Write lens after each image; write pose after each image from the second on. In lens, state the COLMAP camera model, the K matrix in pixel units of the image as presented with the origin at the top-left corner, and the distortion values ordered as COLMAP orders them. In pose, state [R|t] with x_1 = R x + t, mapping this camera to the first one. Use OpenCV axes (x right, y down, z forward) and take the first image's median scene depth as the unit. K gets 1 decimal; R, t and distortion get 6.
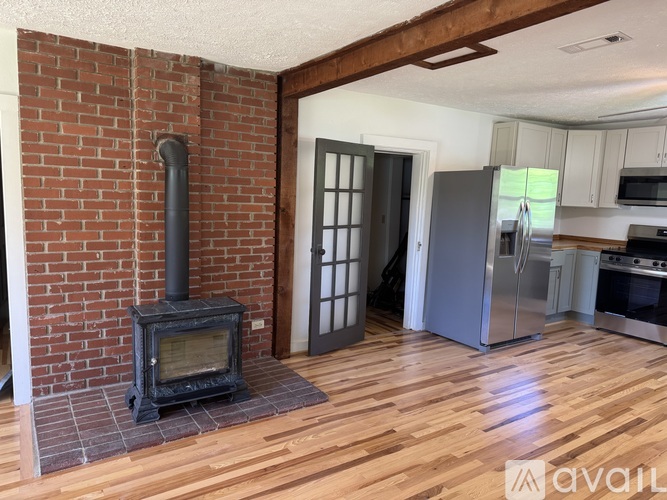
lens RADIAL K [[465.4, 0, 334.5], [0, 465.4, 252.2], [0, 0, 1]] dist [0.057976, -0.075260]
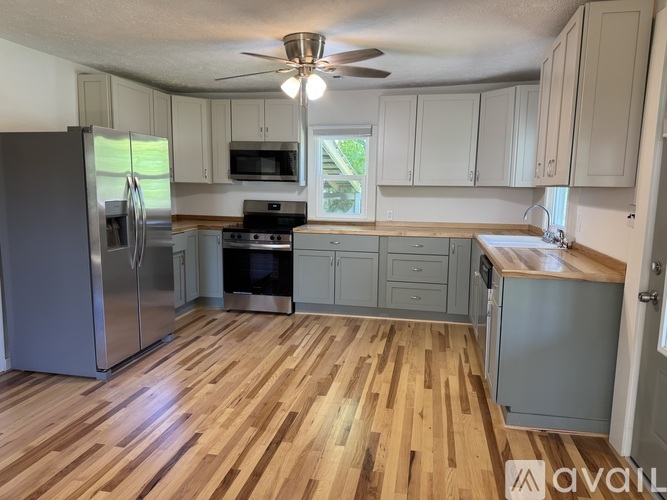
lens RADIAL K [[465.4, 0, 334.5], [0, 465.4, 252.2], [0, 0, 1]] dist [0.057976, -0.075260]
pose [[0.709233, -0.126754, 0.693485, 0.081867], [0.098812, 0.991866, 0.080236, -0.011093], [-0.698014, 0.011618, 0.715989, 0.195205]]
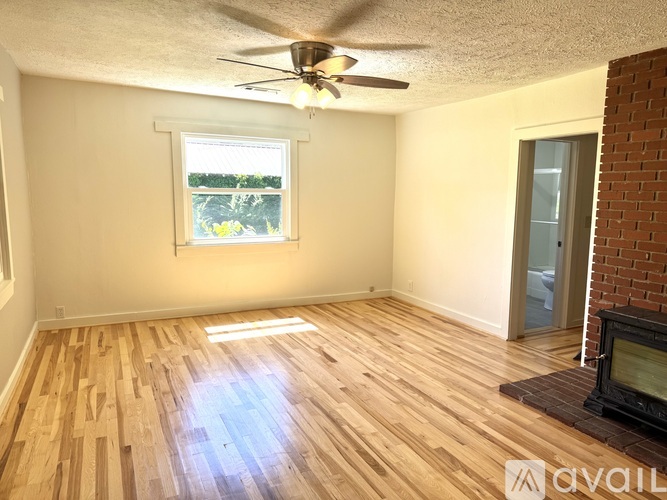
lens RADIAL K [[465.4, 0, 334.5], [0, 465.4, 252.2], [0, 0, 1]] dist [0.057976, -0.075260]
pose [[-0.125324, 0.094012, -0.987652, 0.405776], [-0.135455, 0.984557, 0.110905, -0.015429], [0.982825, 0.147681, -0.110654, 0.303428]]
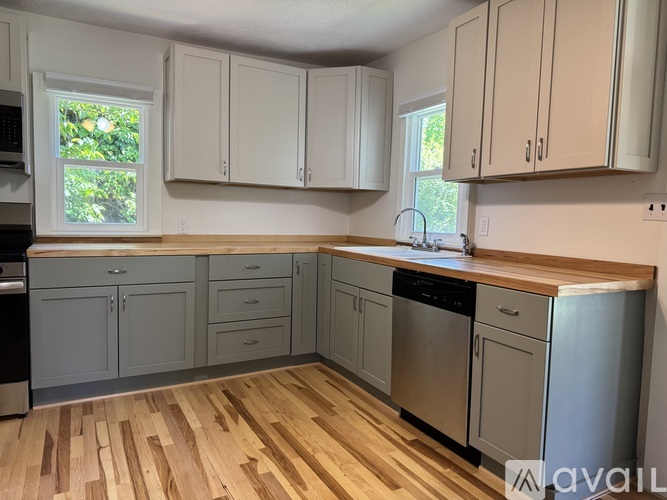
lens RADIAL K [[465.4, 0, 334.5], [0, 465.4, 252.2], [0, 0, 1]] dist [0.057976, -0.075260]
pose [[0.077346, -0.112474, 0.990640, 0.225236], [0.096516, 0.989794, 0.104842, -0.010207], [-0.992322, 0.087503, 0.087413, 0.601242]]
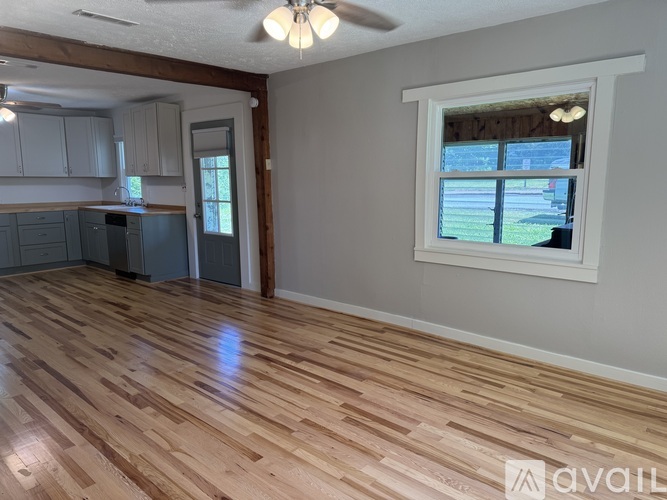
lens RADIAL K [[465.4, 0, 334.5], [0, 465.4, 252.2], [0, 0, 1]] dist [0.057976, -0.075260]
pose [[-0.261530, -0.184460, 0.947405, -0.737421], [0.114170, 0.968765, 0.220135, -0.042416], [-0.958419, 0.165737, -0.232301, 0.269316]]
